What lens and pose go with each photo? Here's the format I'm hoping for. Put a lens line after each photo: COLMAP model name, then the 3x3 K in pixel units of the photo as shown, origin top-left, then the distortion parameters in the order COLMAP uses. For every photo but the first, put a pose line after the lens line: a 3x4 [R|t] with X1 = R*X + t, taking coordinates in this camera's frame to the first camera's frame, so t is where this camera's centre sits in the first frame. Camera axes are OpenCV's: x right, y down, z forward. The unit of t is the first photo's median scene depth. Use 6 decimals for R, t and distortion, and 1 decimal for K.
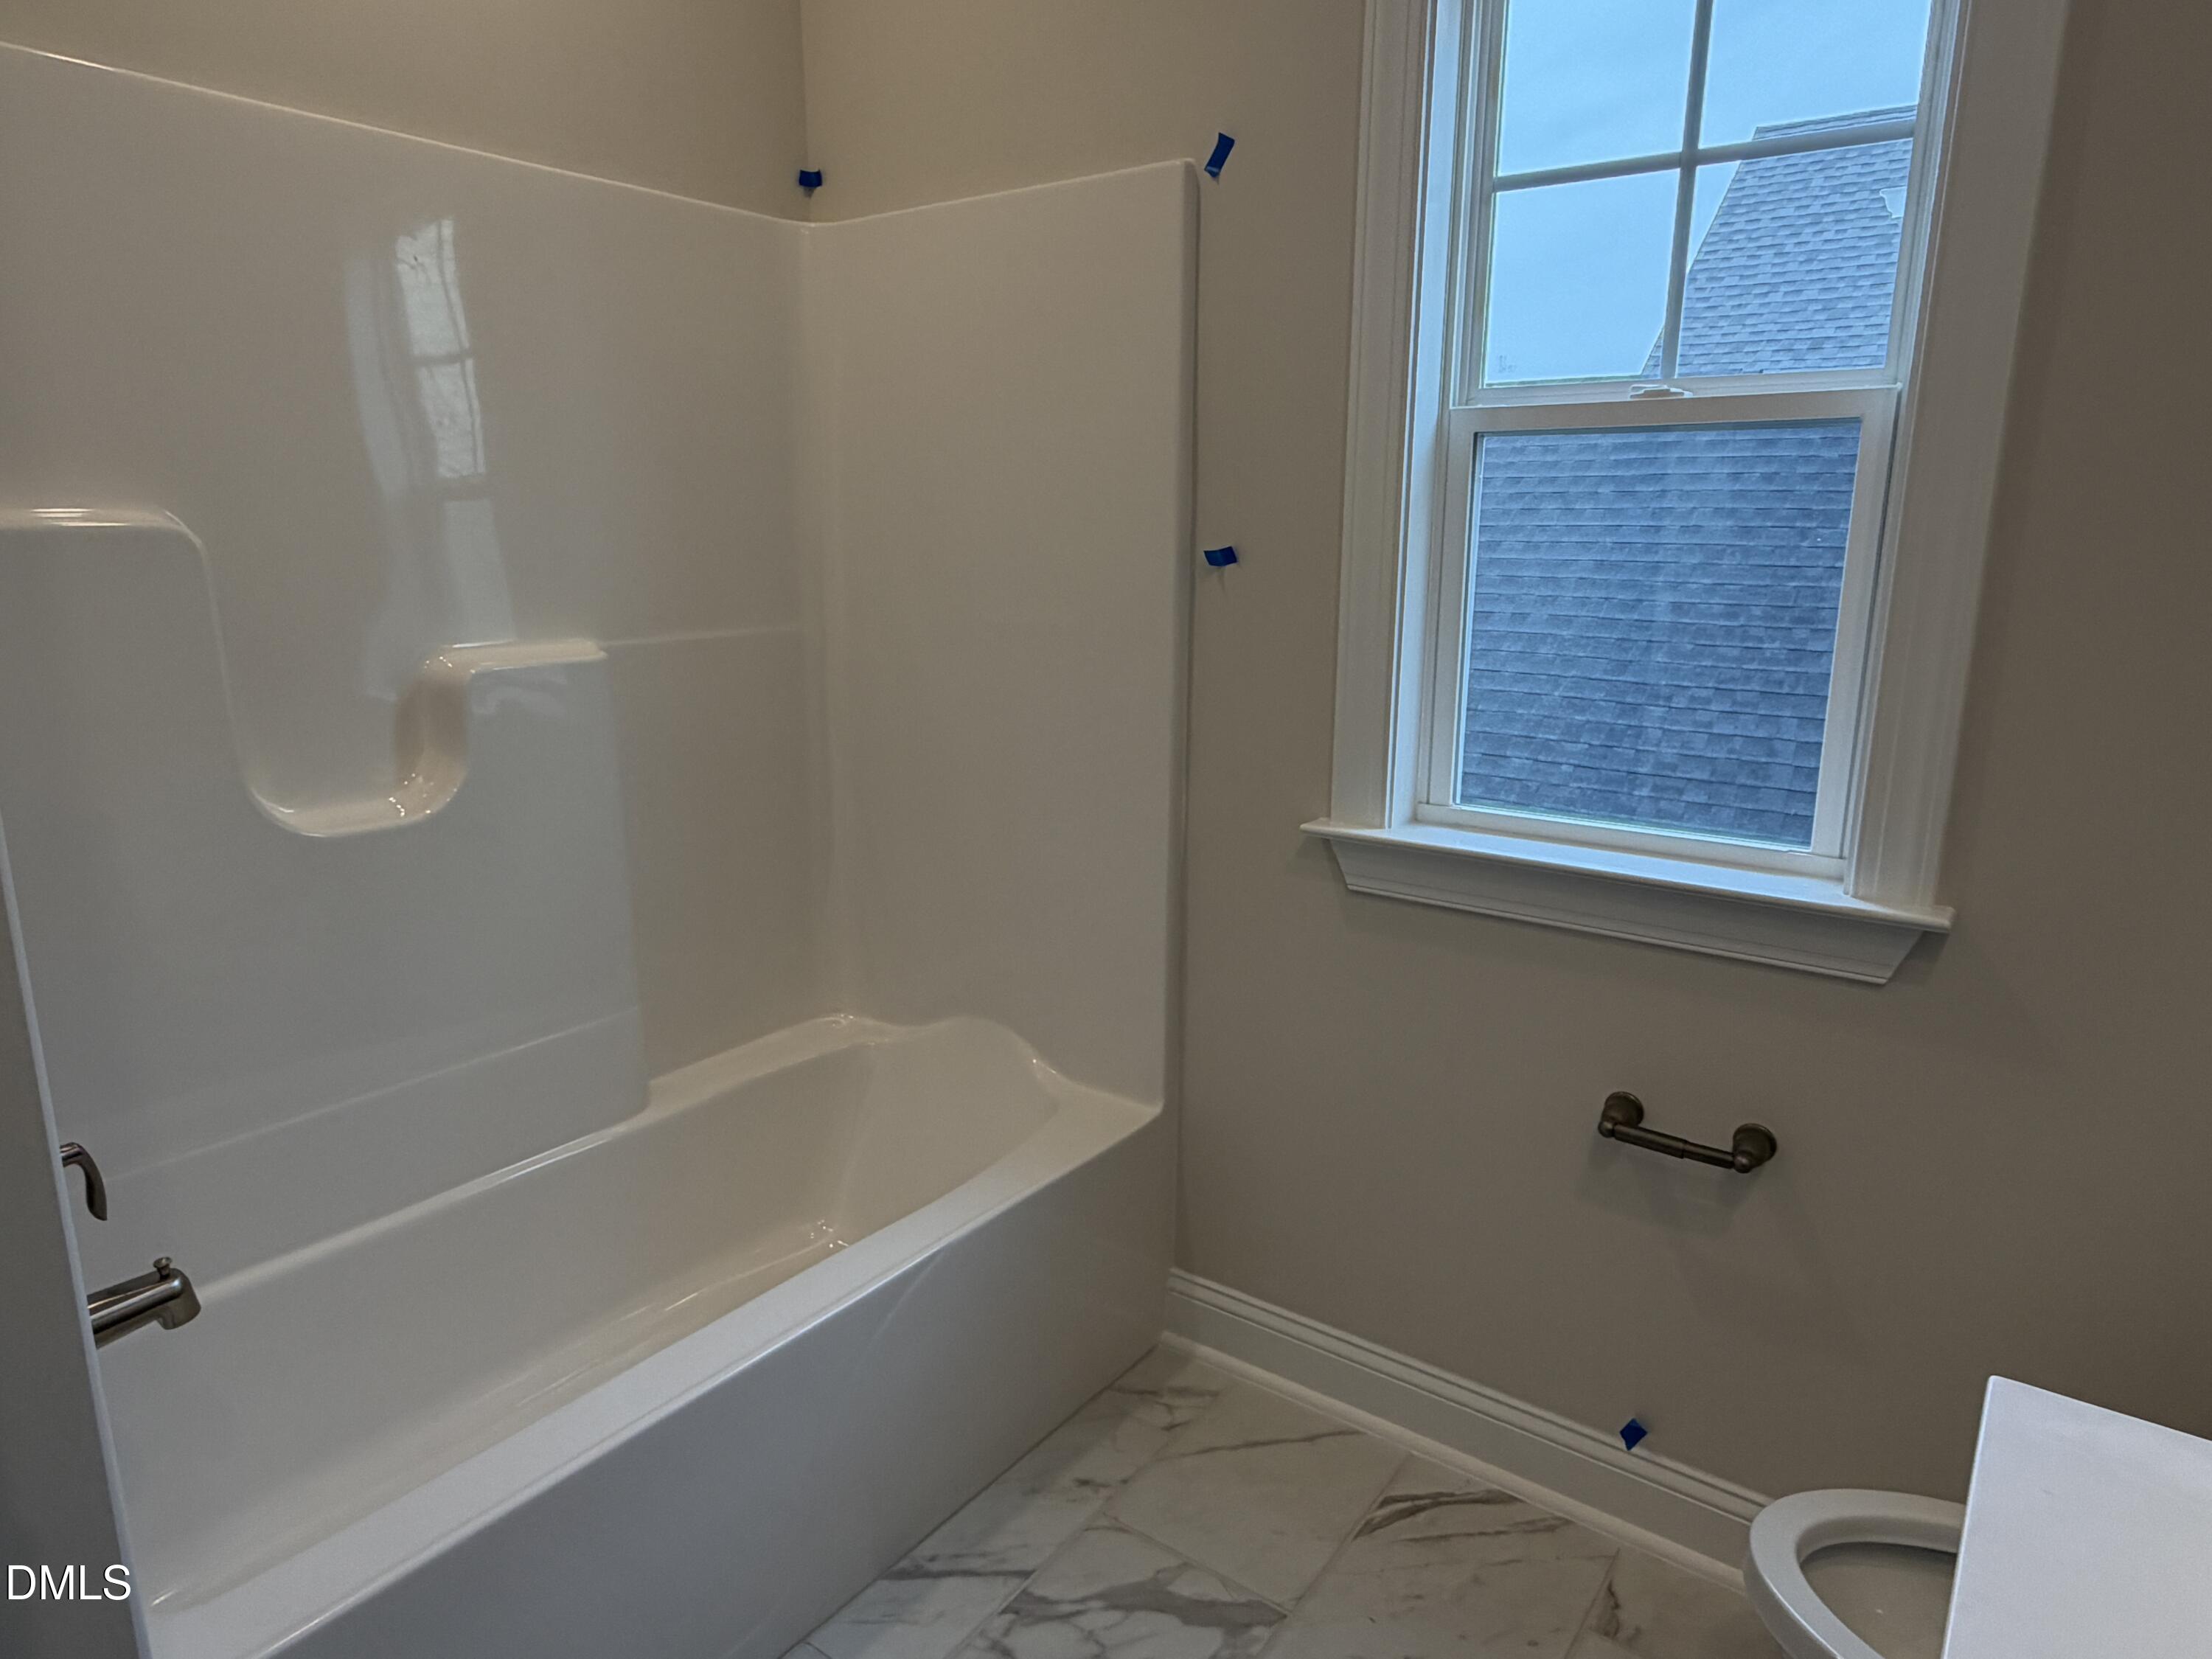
lens RADIAL K [[1348.8, 0, 1106.0], [0, 1348.8, 829.5], [0, 0, 1]] dist [-0.000631, 0.000062]
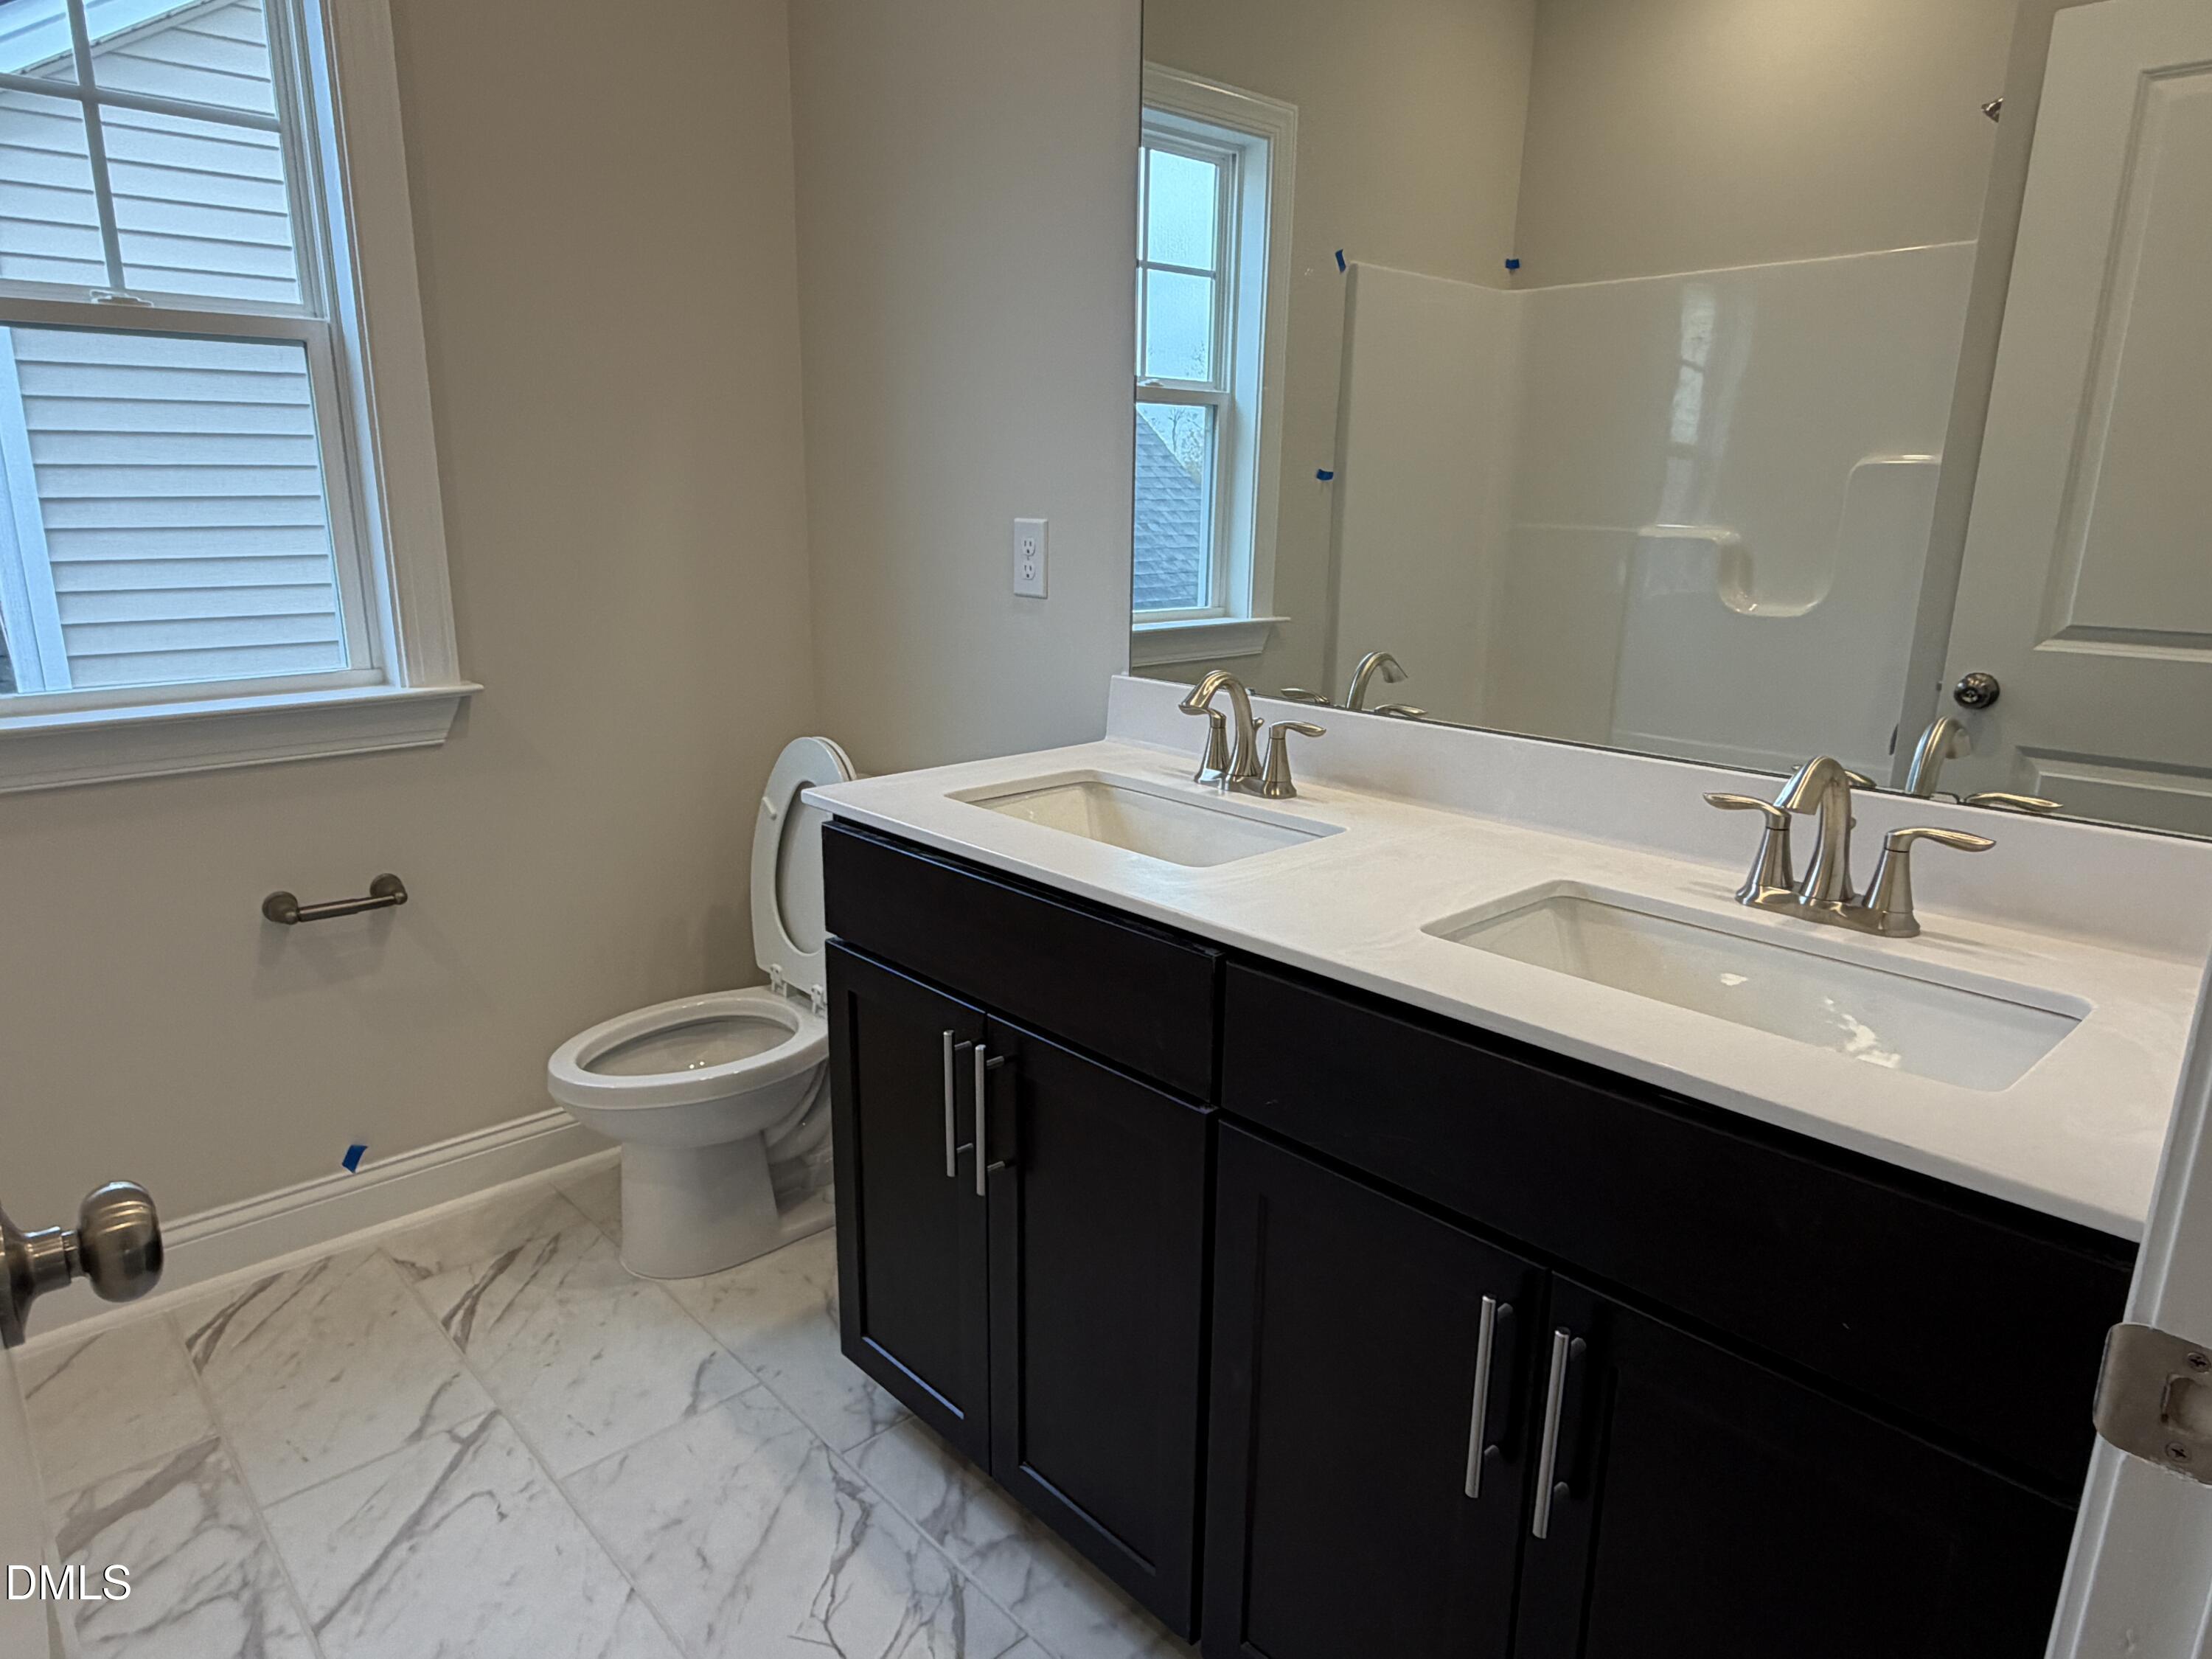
lens RADIAL K [[1348.8, 0, 1106.0], [0, 1348.8, 829.5], [0, 0, 1]] dist [-0.000631, 0.000062]
pose [[0.171017, -0.247359, 0.953712, -0.640305], [0.209648, 0.954941, 0.210084, 0.043287], [-0.962705, 0.164016, 0.215170, 0.010091]]
